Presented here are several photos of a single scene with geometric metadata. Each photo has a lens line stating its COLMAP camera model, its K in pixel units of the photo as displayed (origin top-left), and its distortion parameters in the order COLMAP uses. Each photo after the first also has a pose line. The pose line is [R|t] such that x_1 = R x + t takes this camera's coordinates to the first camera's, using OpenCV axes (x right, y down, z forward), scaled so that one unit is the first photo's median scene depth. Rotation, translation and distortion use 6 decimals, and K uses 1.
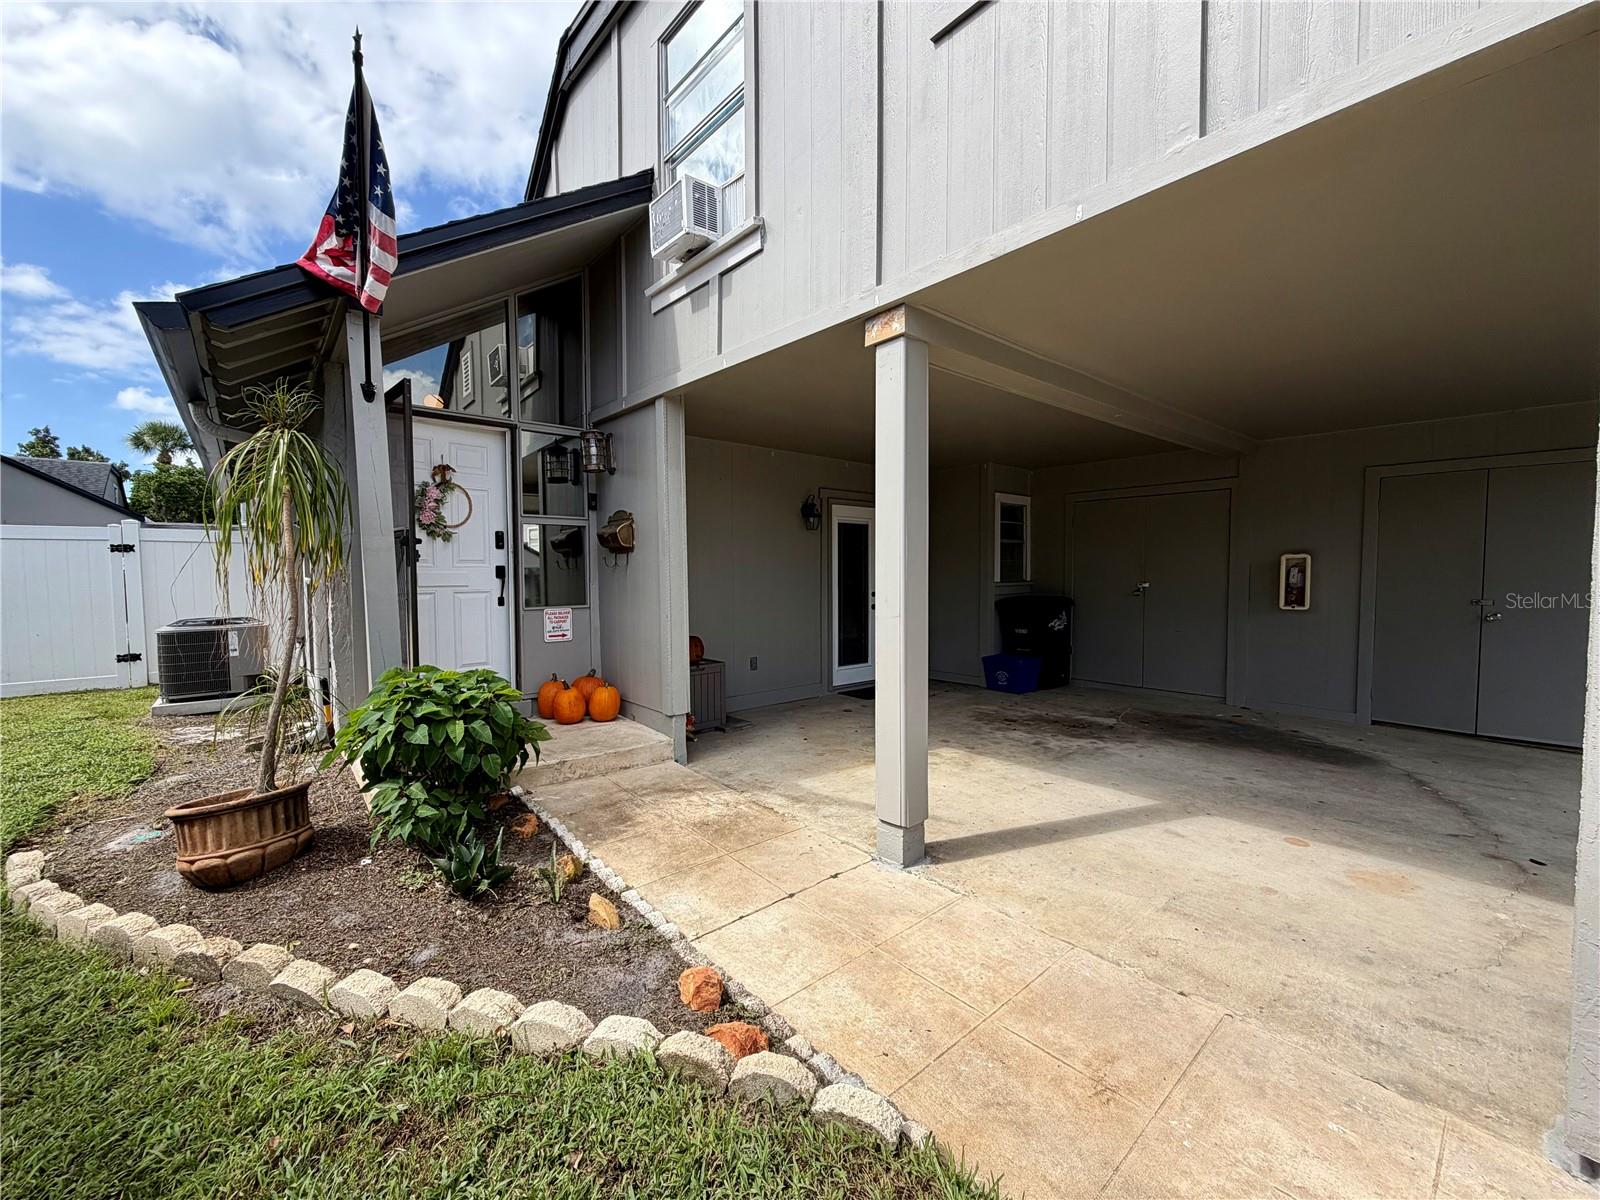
lens RADIAL K [[646.6, 0, 805.8], [0, 646.6, 600.4], [0, 0, 1]] dist [0.000289, -0.000611]
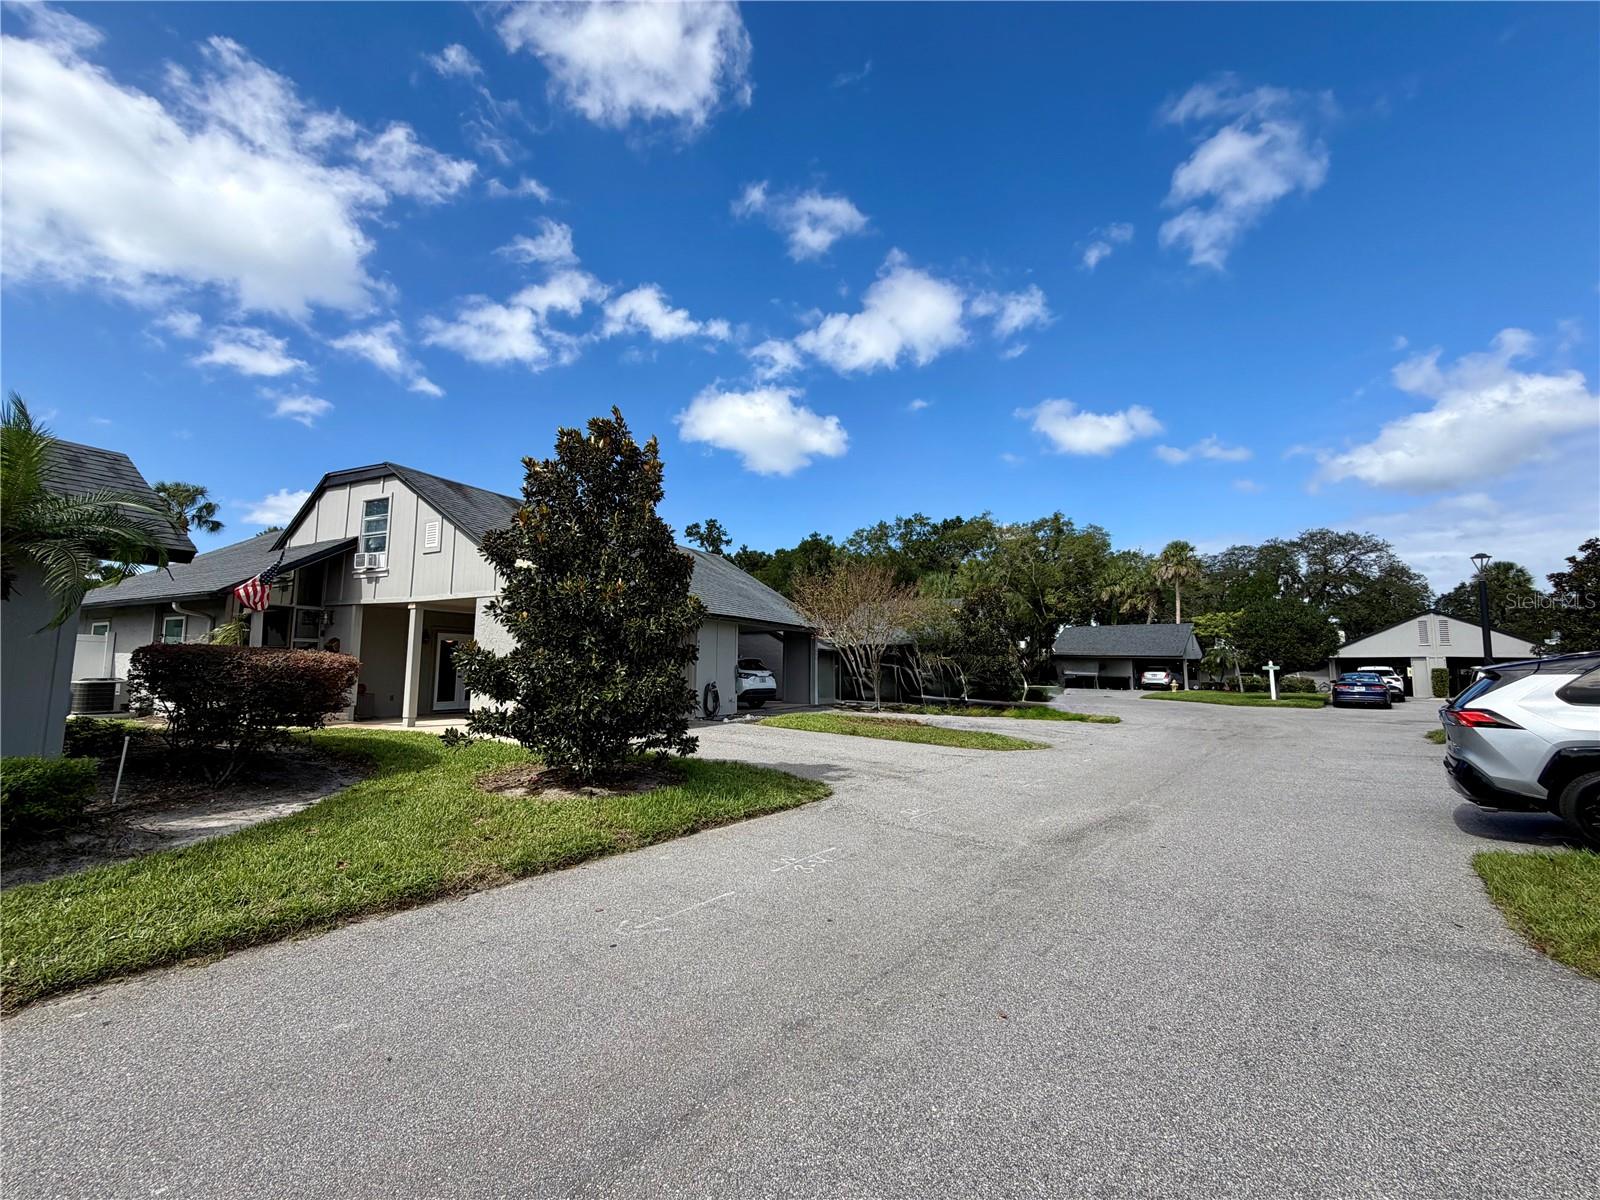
lens RADIAL K [[646.6, 0, 805.8], [0, 646.6, 600.4], [0, 0, 1]] dist [0.000289, -0.000611]
pose [[0.927094, 0.049601, 0.371532, 0.613277], [0.005319, 0.989365, -0.145354, 0.133628], [-0.374791, 0.136733, 0.916971, -2.593666]]
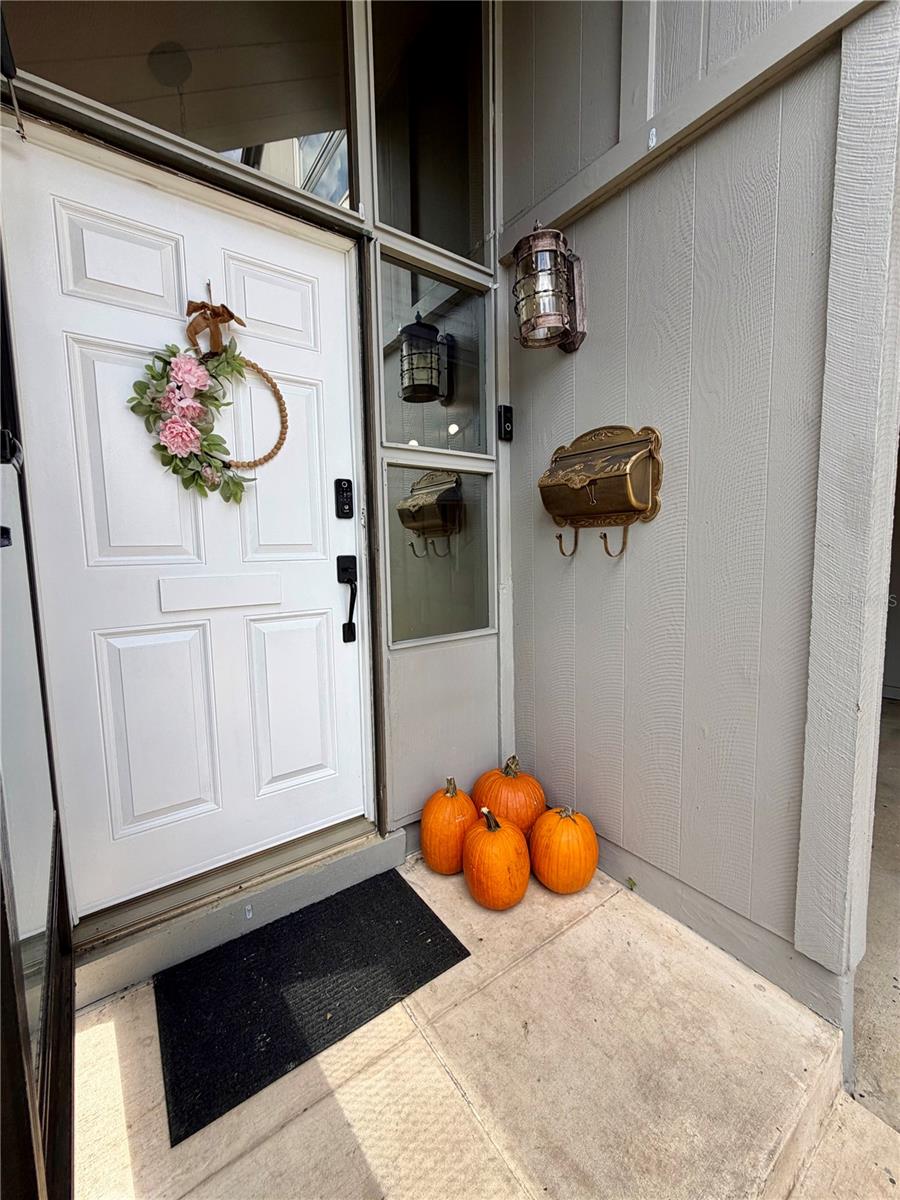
lens RADIAL K [[484.9, 0, 450.0], [0, 484.9, 600.0], [0, 0, 1]] dist [0.000289, -0.000611]
pose [[0.992187, -0.011450, -0.124233, -0.381637], [0.017761, 0.998601, 0.049811, -0.040522], [0.123489, -0.051628, 0.991002, 0.713819]]
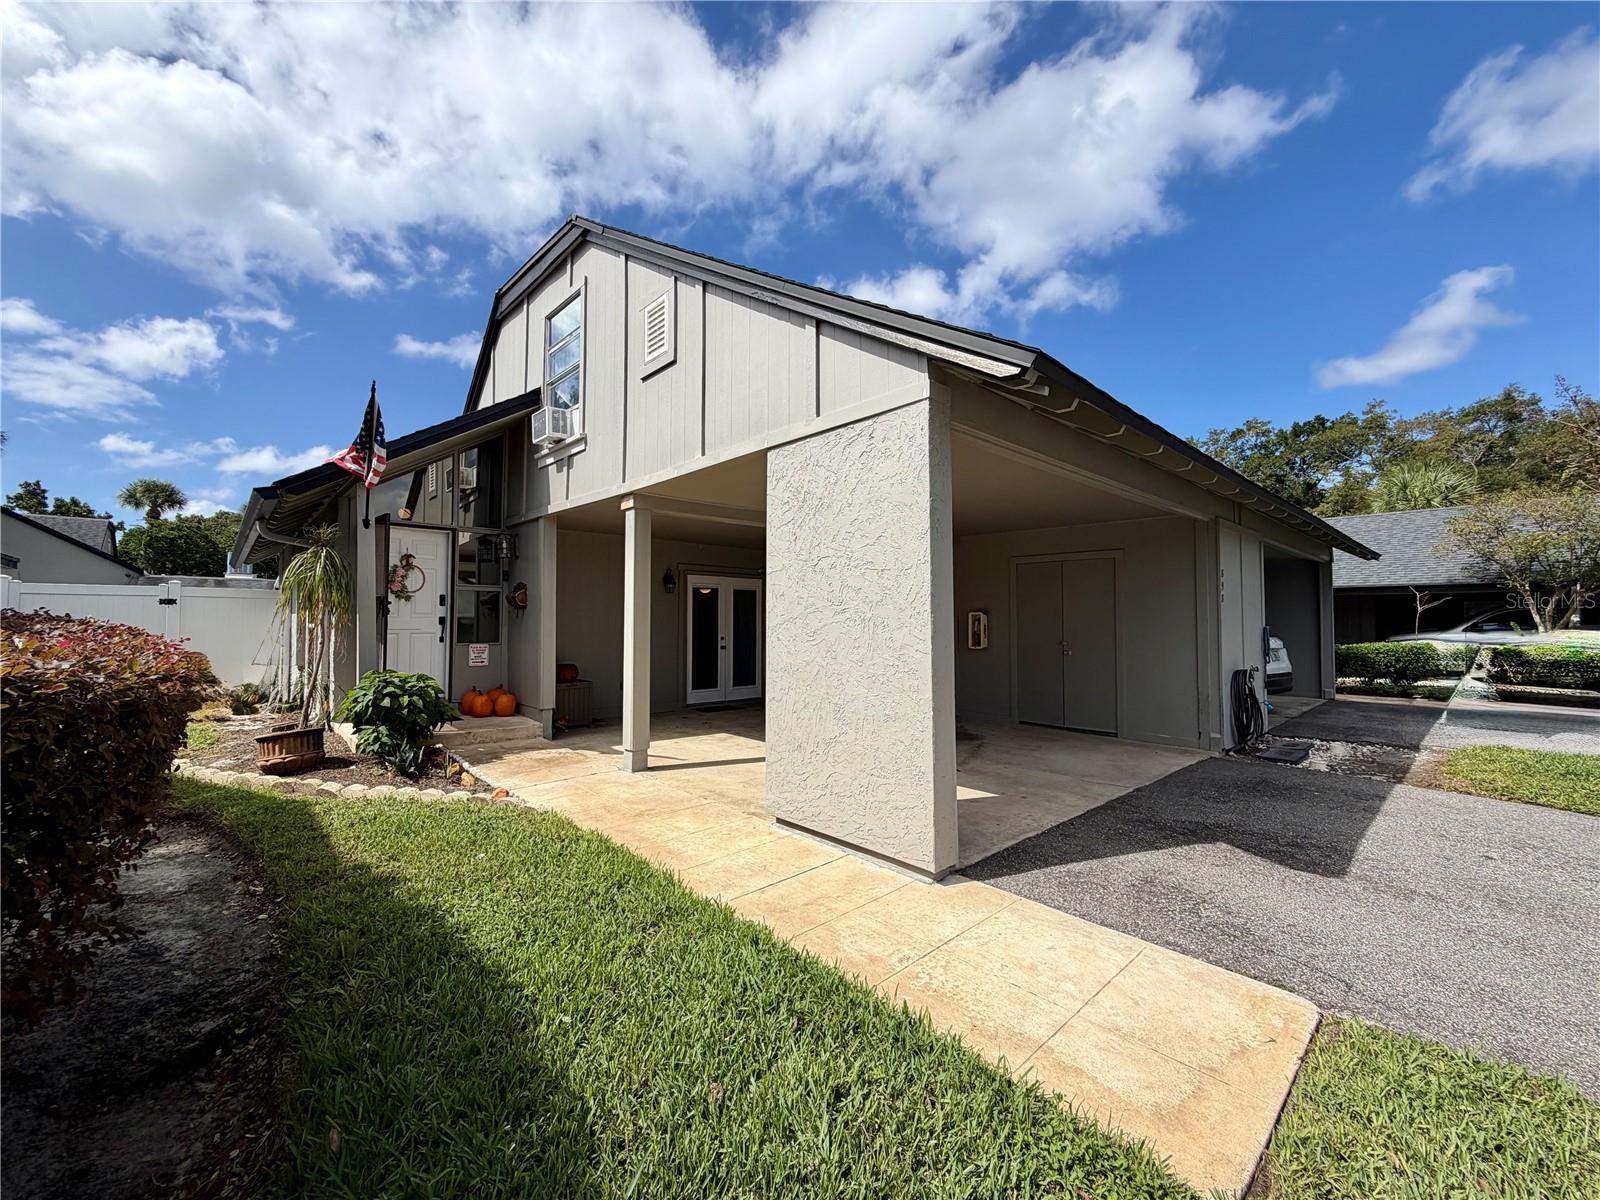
lens RADIAL K [[646.6, 0, 805.8], [0, 646.6, 600.4], [0, 0, 1]] dist [0.000289, -0.000611]
pose [[0.999415, 0.007155, 0.033443, 0.379361], [-0.004535, 0.996960, -0.077785, 0.026535], [-0.033898, 0.077587, 0.996409, -0.634156]]
